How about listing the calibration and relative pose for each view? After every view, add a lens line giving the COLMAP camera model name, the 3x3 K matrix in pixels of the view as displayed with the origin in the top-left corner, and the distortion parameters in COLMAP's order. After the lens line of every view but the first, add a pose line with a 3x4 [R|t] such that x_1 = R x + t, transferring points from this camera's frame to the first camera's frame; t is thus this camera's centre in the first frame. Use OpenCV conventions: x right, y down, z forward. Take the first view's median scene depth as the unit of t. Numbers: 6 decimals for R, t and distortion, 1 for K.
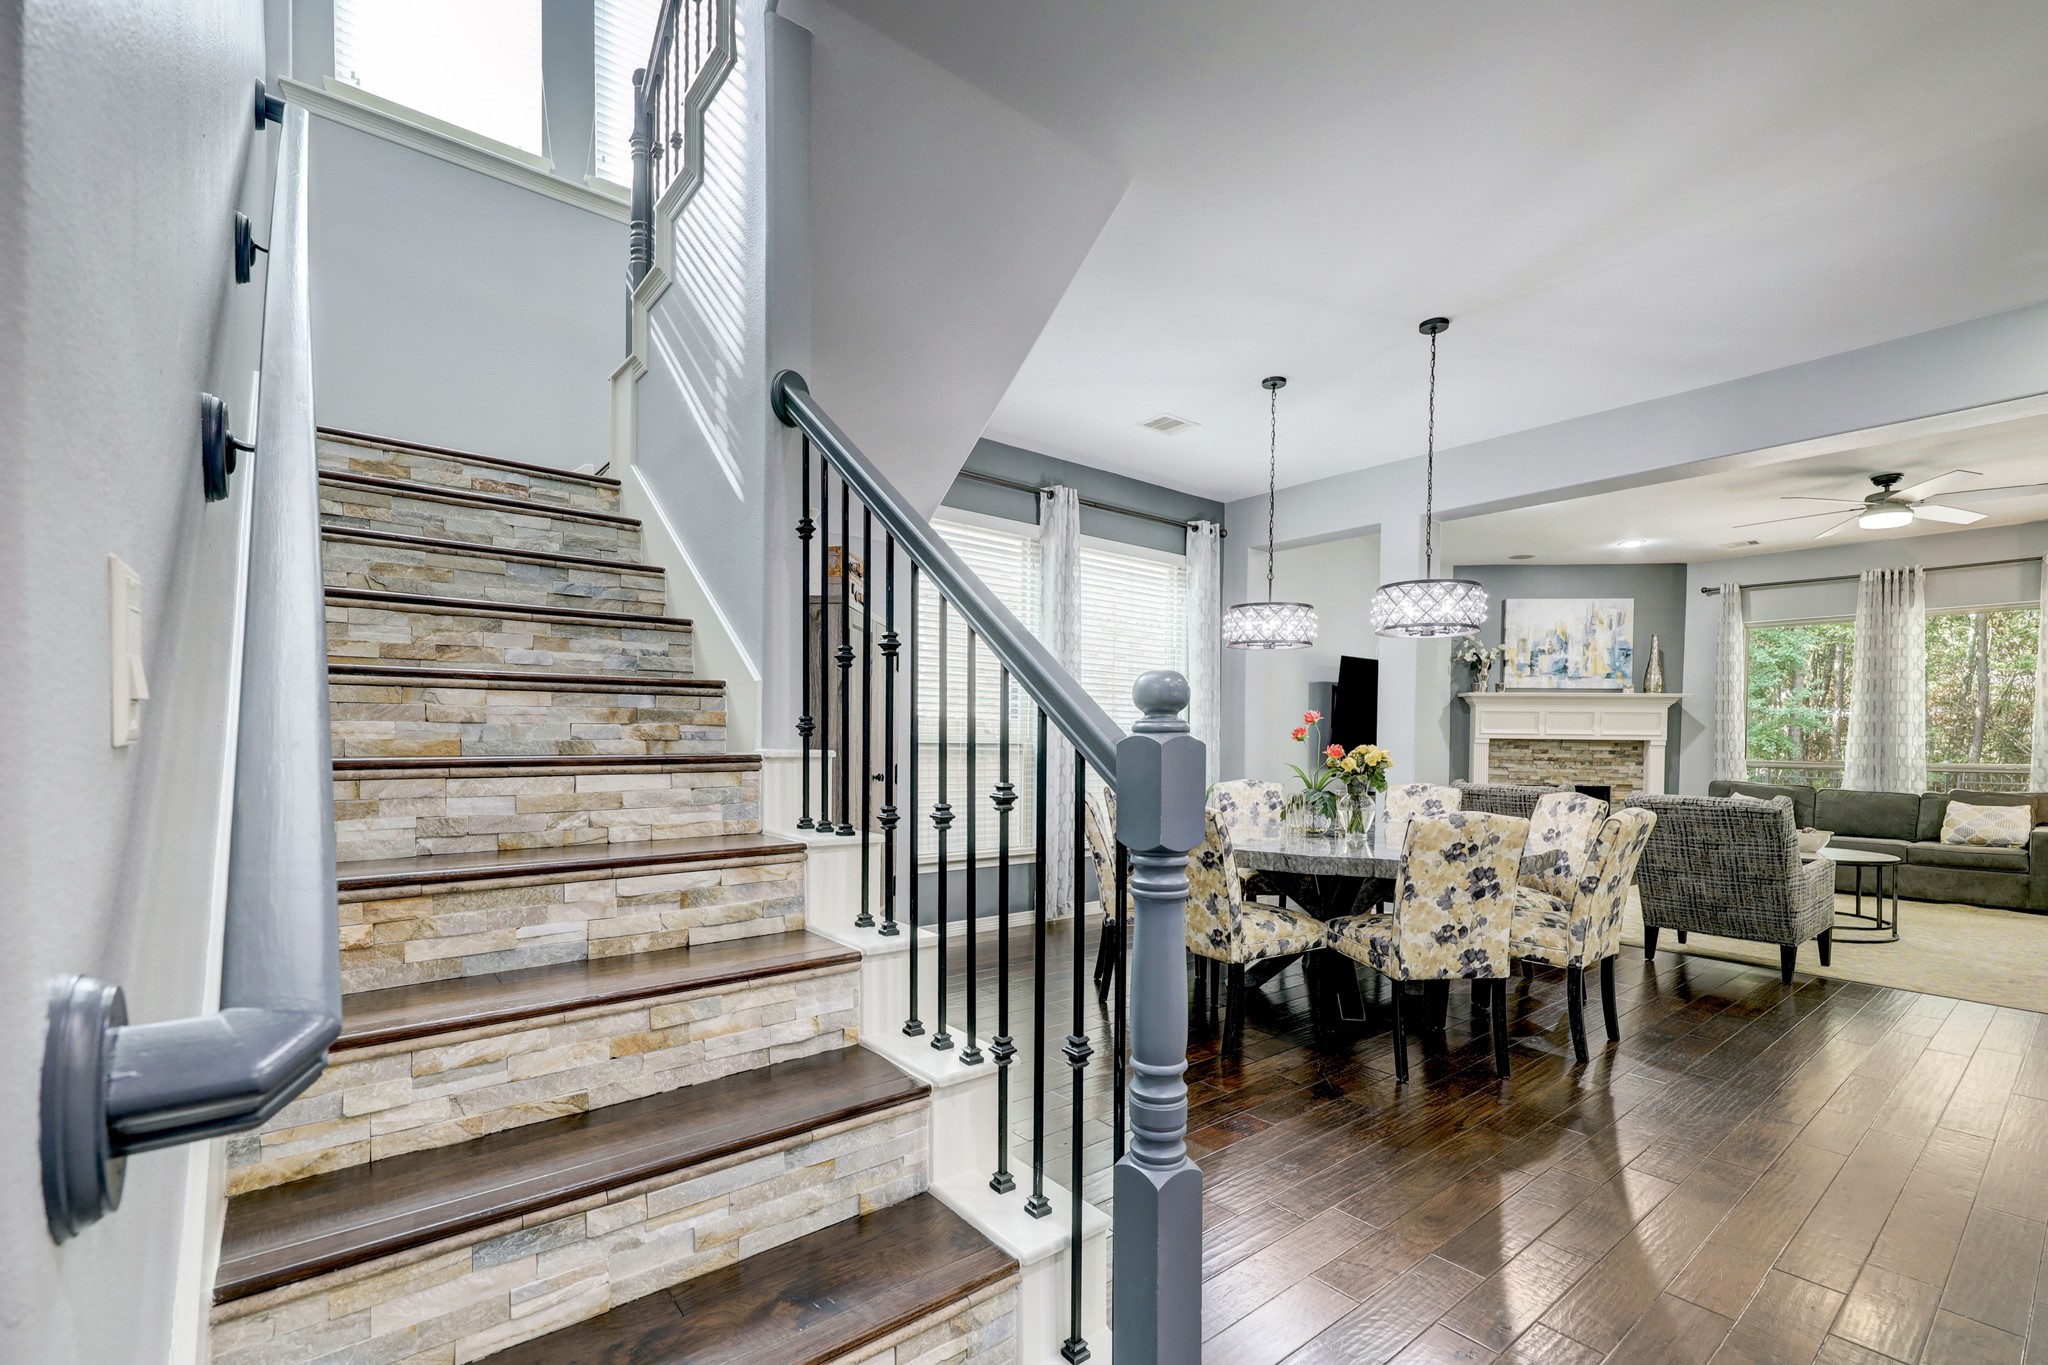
lens RADIAL K [[908.6, 0, 977.8], [0, 908.6, 756.6], [0, 0, 1]] dist [-0.000980, -0.000639]
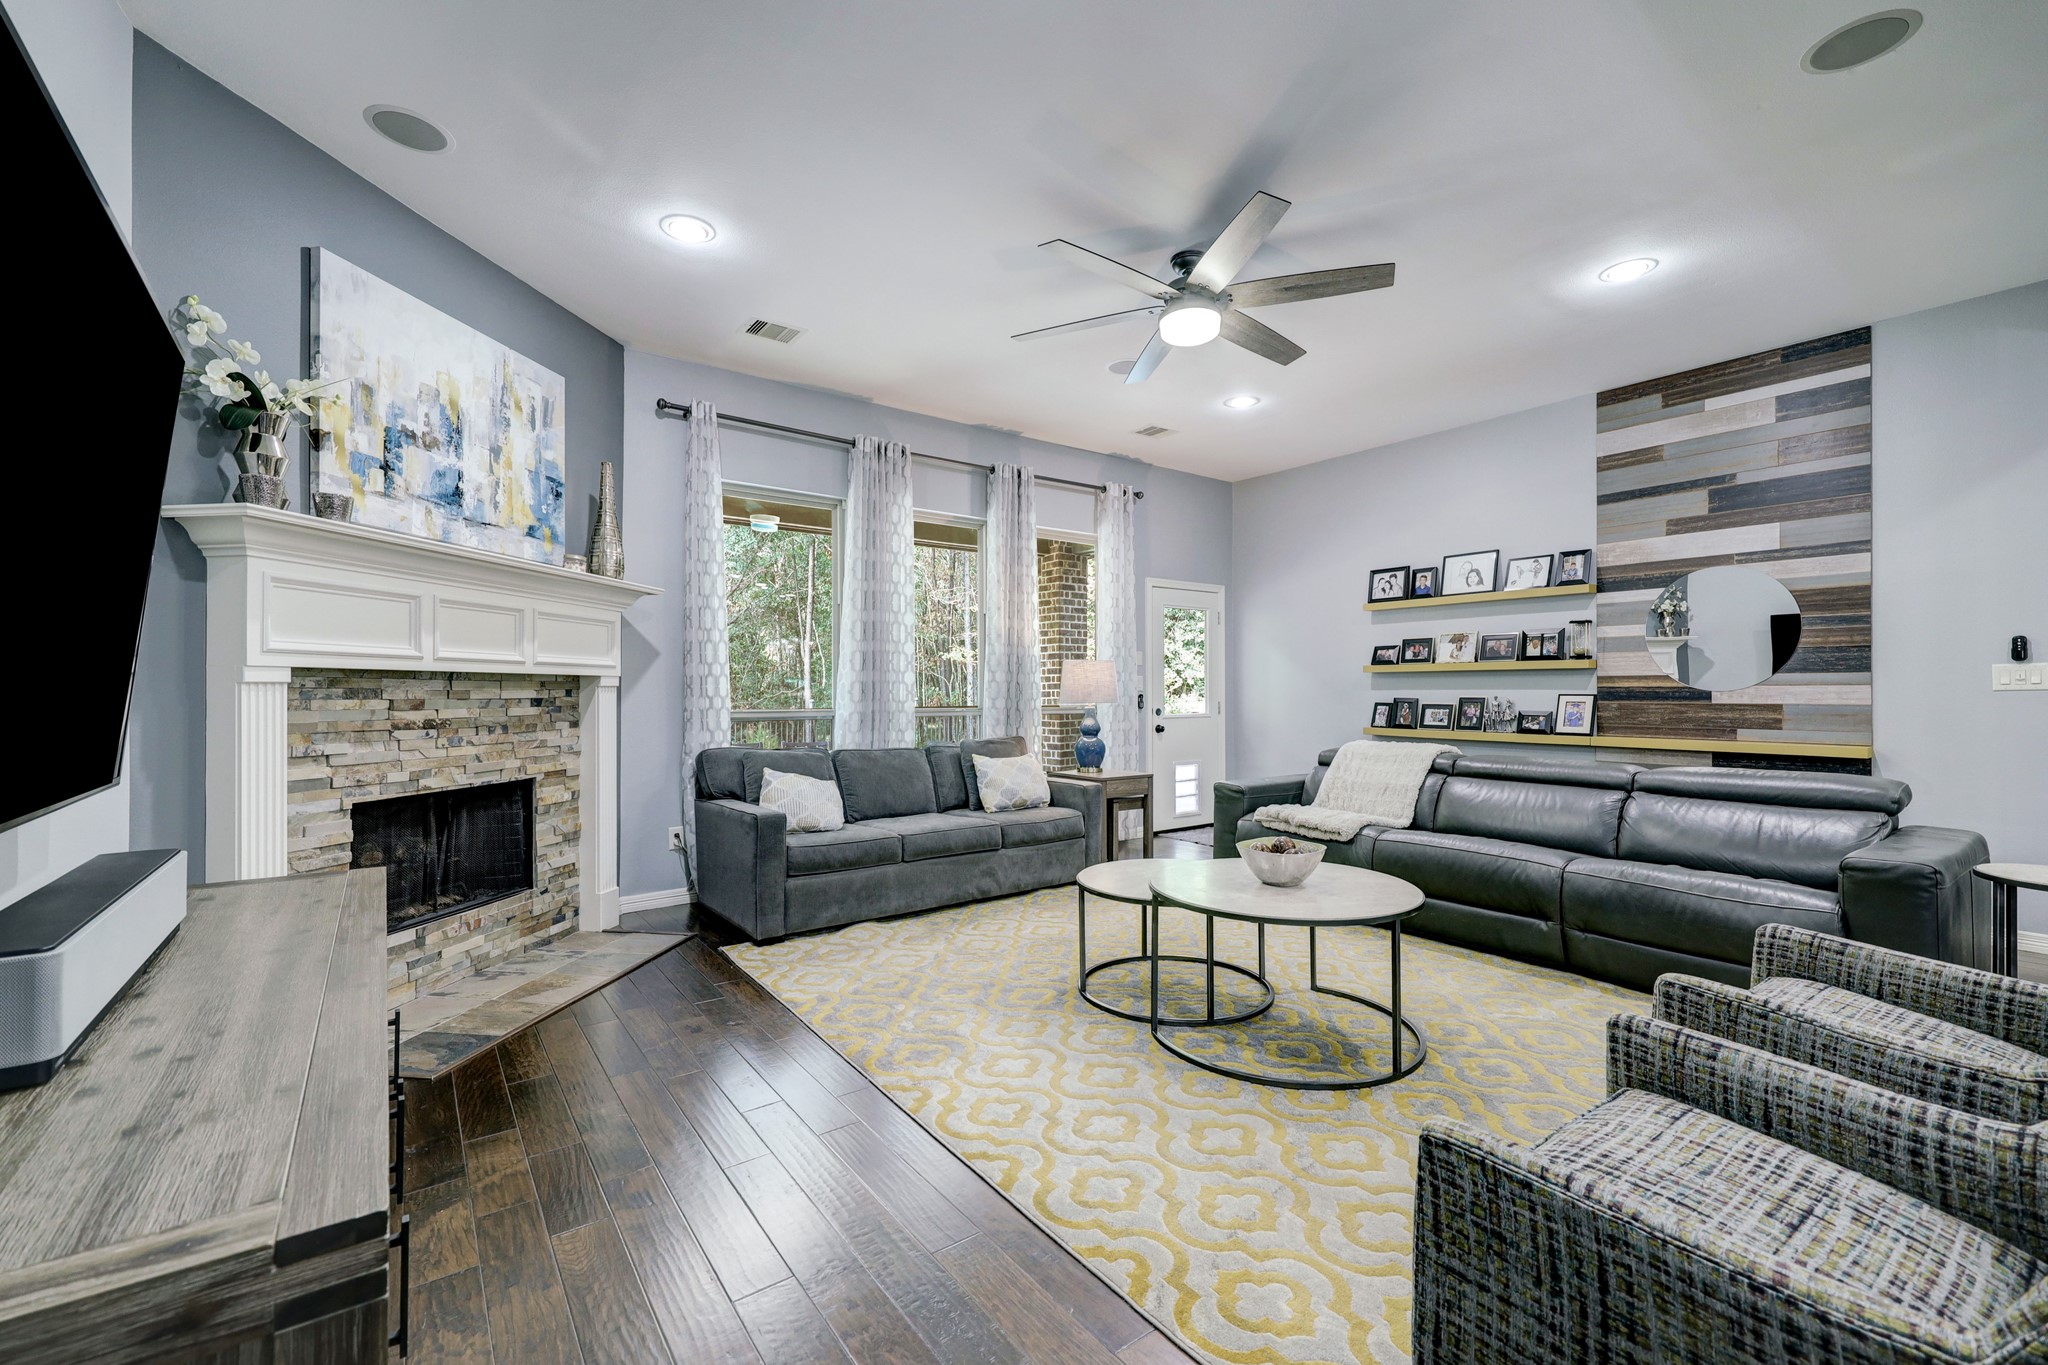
lens RADIAL K [[850.8, 0, 1046.9], [0, 850.8, 684.4], [0, 0, 1]] dist [0.000004, 0.000025]
pose [[0.000885, -0.003457, 0.999994, 0.404079], [0.020128, 0.999791, 0.003438, -0.014606], [-0.999797, 0.020125, 0.000954, 1.096920]]
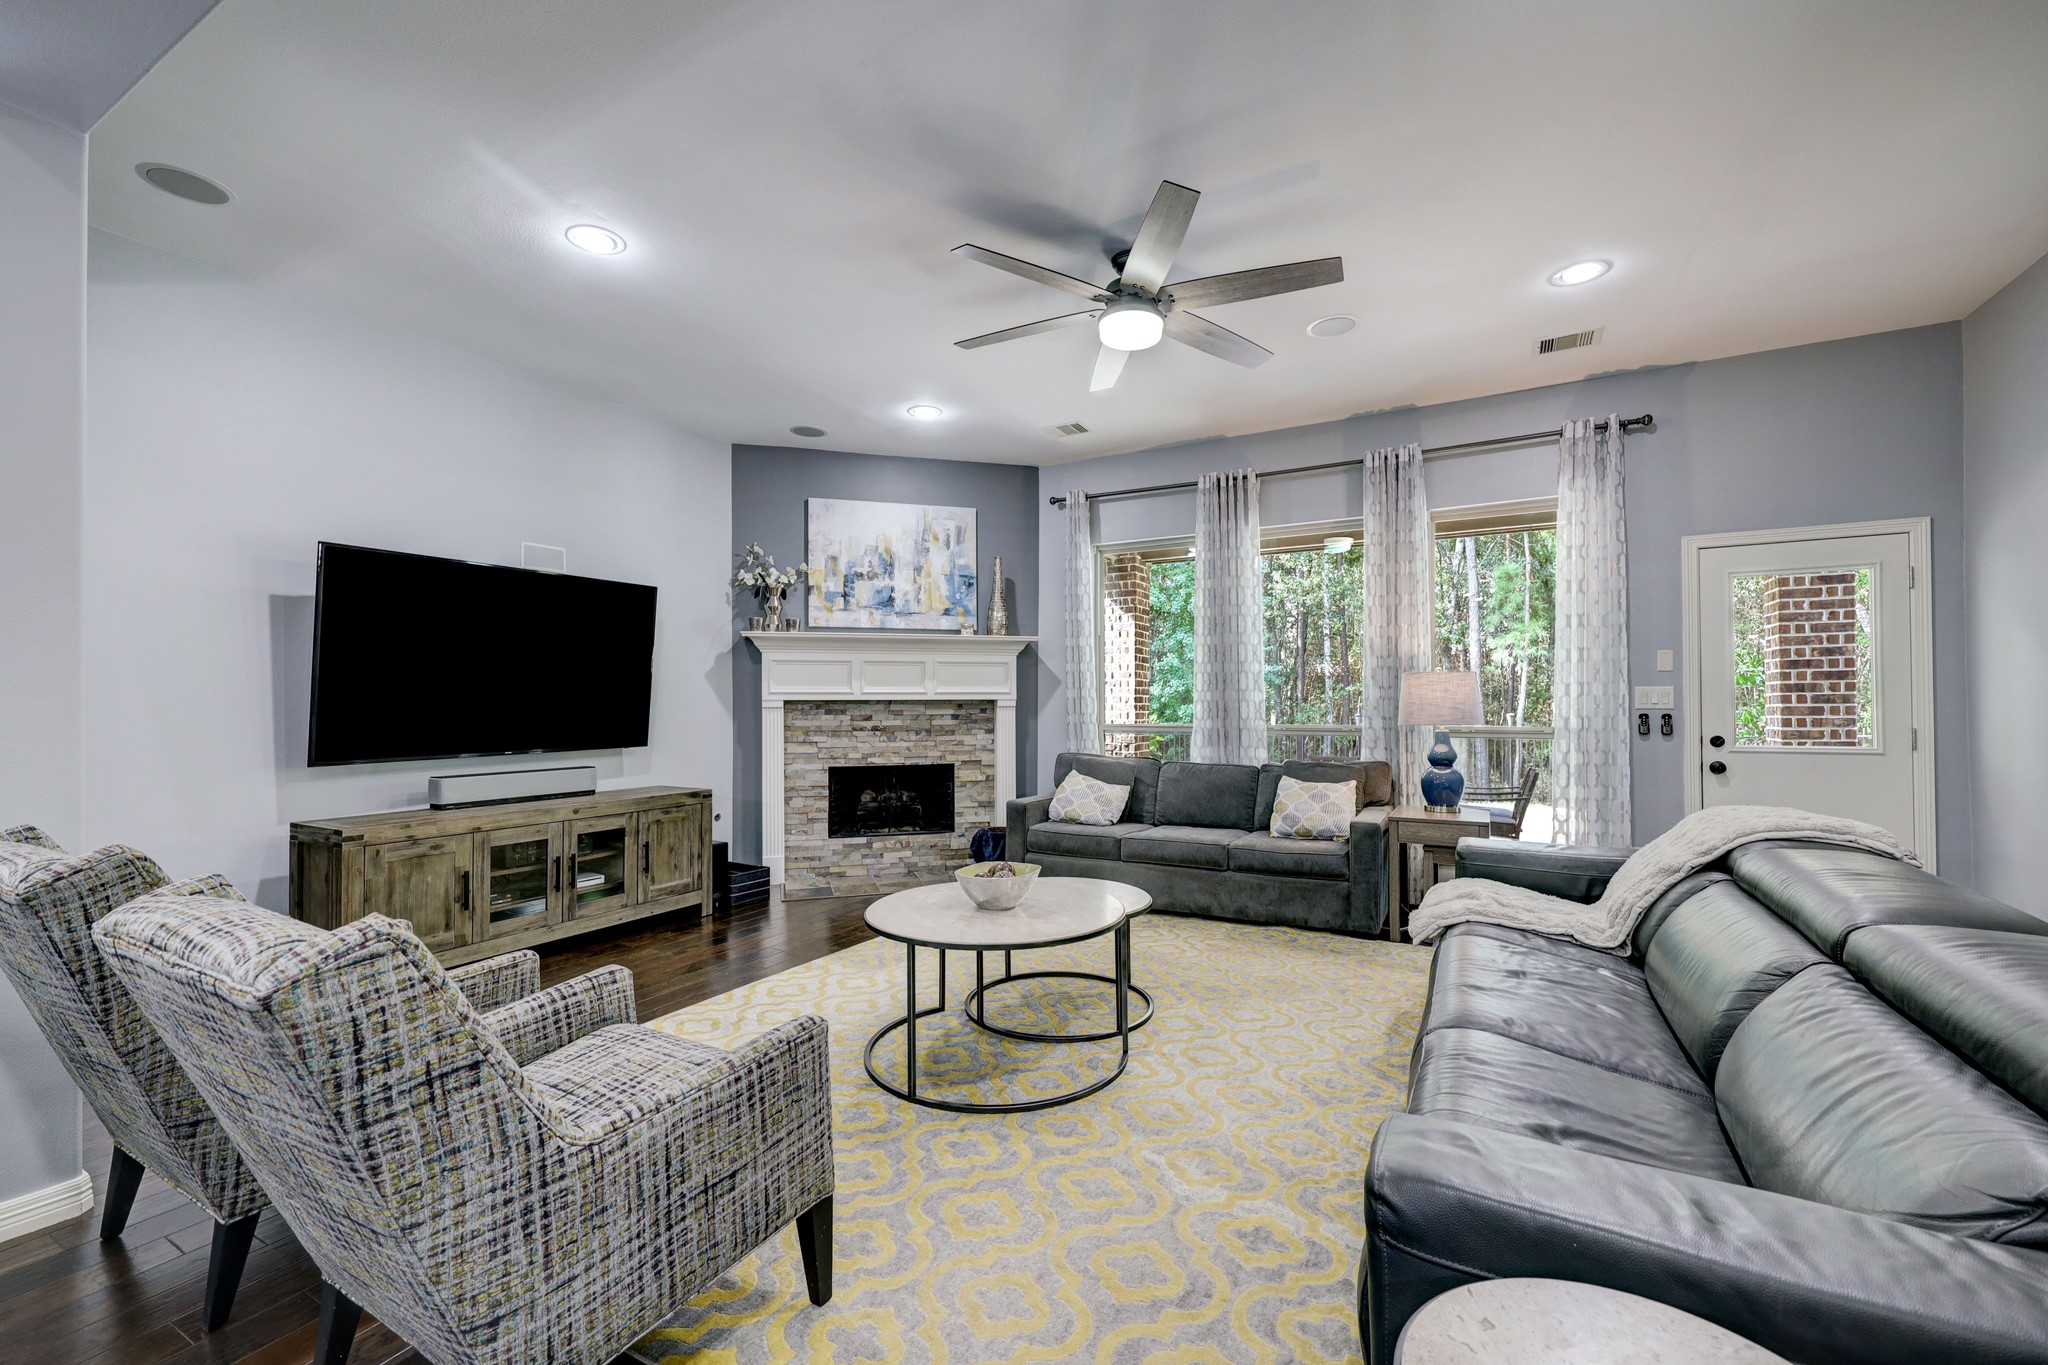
lens RADIAL K [[850.6, 0, 1029.3], [0, 850.6, 697.9], [0, 0, 1]] dist [0.000217, -0.000100]
pose [[0.916887, -0.013218, 0.398927, 0.707860], [0.022862, 0.999550, -0.019426, -0.007845], [-0.398491, 0.026931, 0.916777, 0.514612]]
